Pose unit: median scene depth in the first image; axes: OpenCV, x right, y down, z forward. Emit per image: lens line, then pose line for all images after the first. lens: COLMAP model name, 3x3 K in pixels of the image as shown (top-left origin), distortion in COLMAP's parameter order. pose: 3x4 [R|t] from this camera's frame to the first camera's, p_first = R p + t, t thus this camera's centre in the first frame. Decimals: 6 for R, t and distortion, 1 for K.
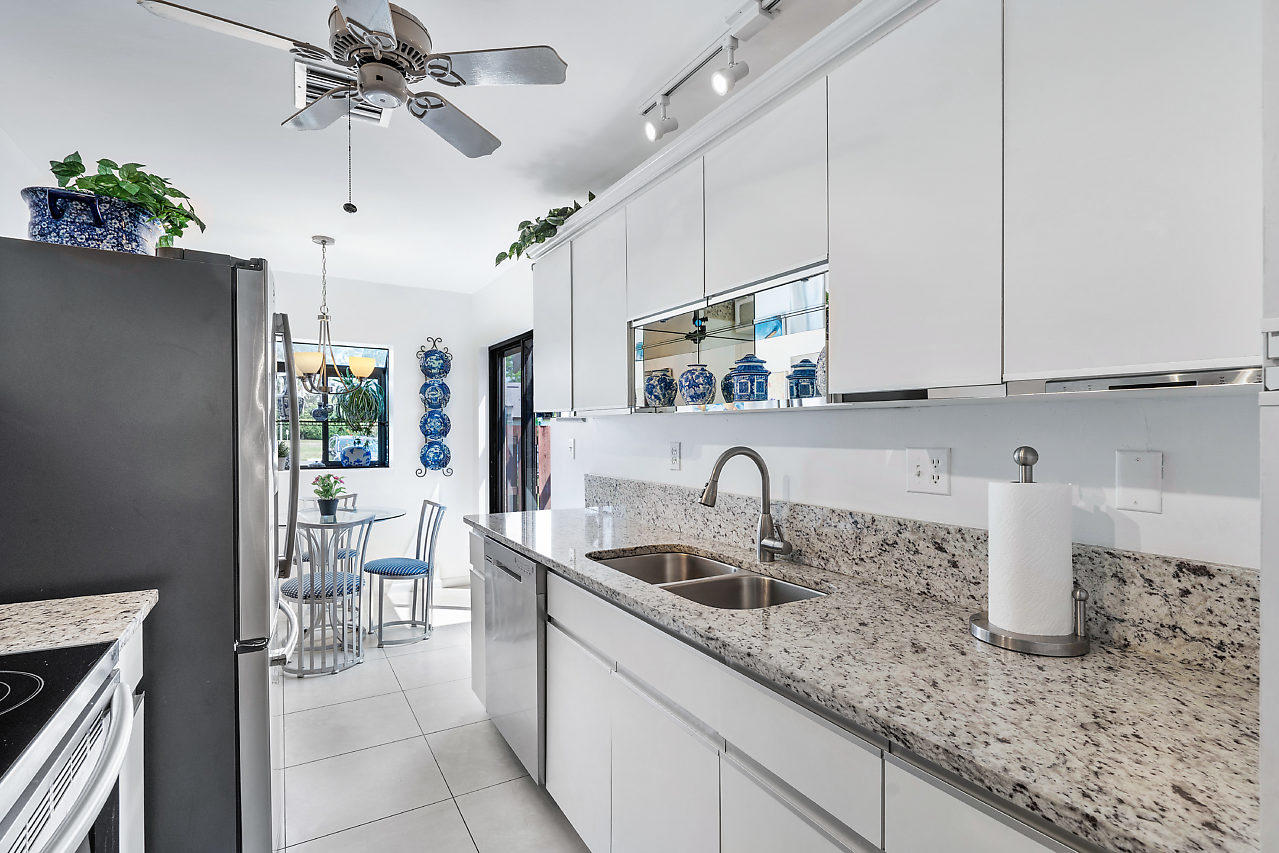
lens RADIAL K [[603.4, 0, 638.6], [0, 603.4, 442.4], [0, 0, 1]] dist [-0.001726, 0.000400]
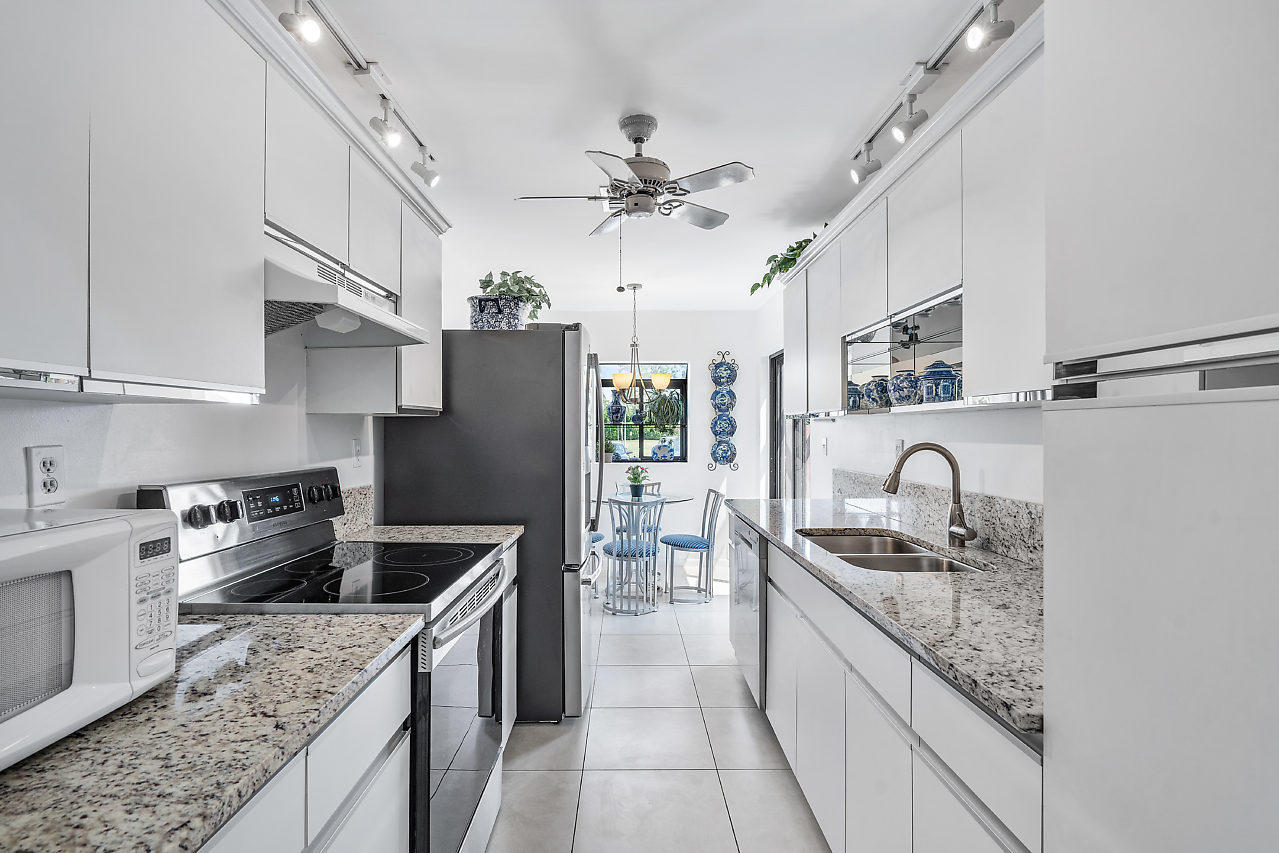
lens RADIAL K [[588.5, 0, 630.9], [0, 588.5, 423.9], [0, 0, 1]] dist [-0.003341, 0.000050]
pose [[0.866493, -0.015746, -0.498940, 0.185150], [0.000360, 0.999522, -0.030919, 0.004389], [0.499188, 0.026611, 0.866085, -0.183665]]
